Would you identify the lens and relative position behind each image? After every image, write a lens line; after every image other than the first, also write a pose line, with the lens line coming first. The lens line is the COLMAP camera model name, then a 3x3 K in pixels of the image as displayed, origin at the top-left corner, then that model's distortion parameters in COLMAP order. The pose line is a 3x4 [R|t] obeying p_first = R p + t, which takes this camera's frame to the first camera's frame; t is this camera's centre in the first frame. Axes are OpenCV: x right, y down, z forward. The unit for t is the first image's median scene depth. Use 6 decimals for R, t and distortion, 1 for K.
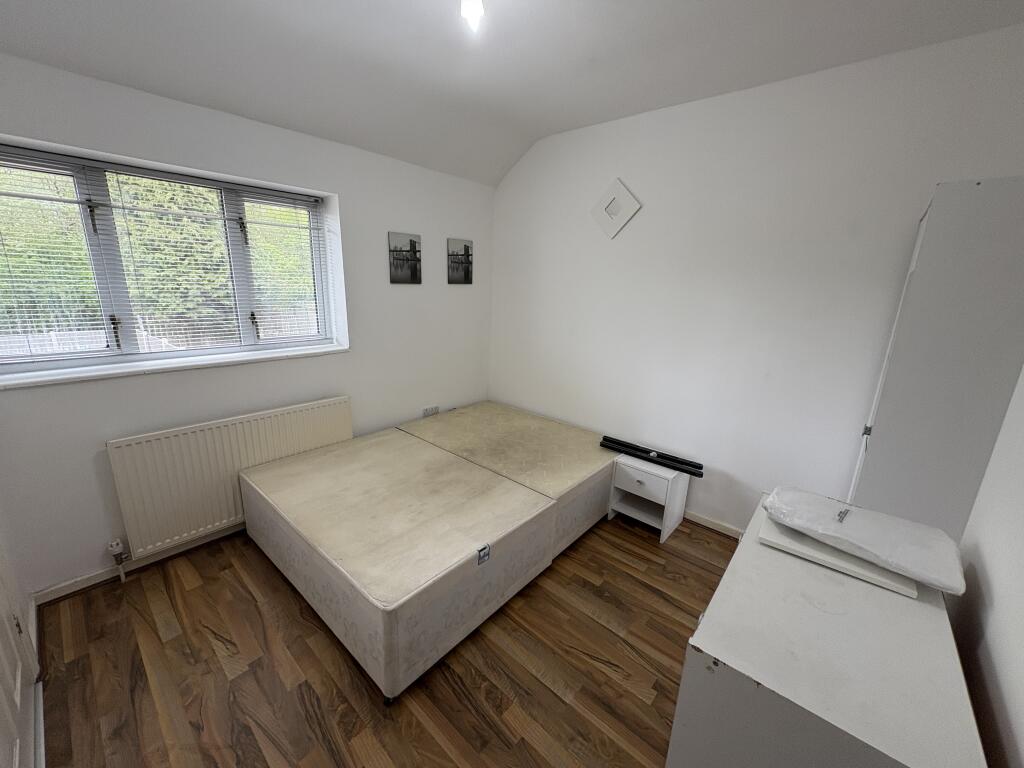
lens RADIAL K [[408.8, 0, 512.0], [0, 408.8, 384.0], [0, 0, 1]] dist [-0.000972, -0.000007]
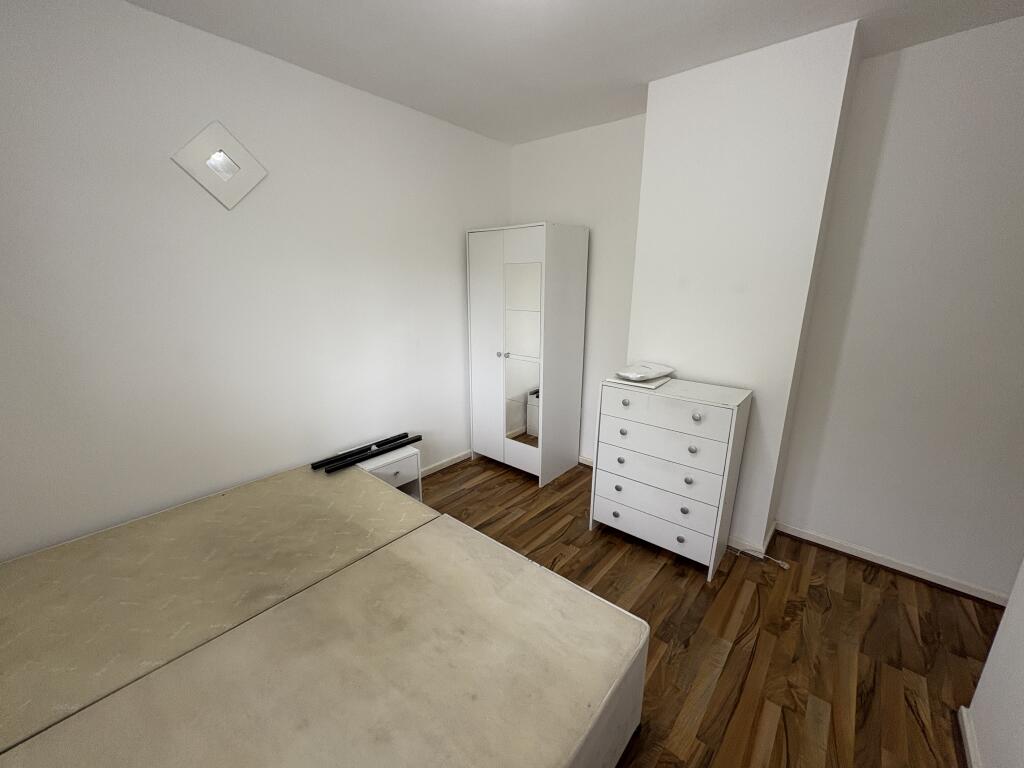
lens RADIAL K [[408.8, 0, 512.0], [0, 408.8, 384.0], [0, 0, 1]] dist [-0.000972, -0.000007]
pose [[-0.013884, -0.284202, 0.958664, -0.569731], [0.242849, 0.929091, 0.278952, -0.167238], [-0.969965, 0.236684, 0.056119, 0.608097]]
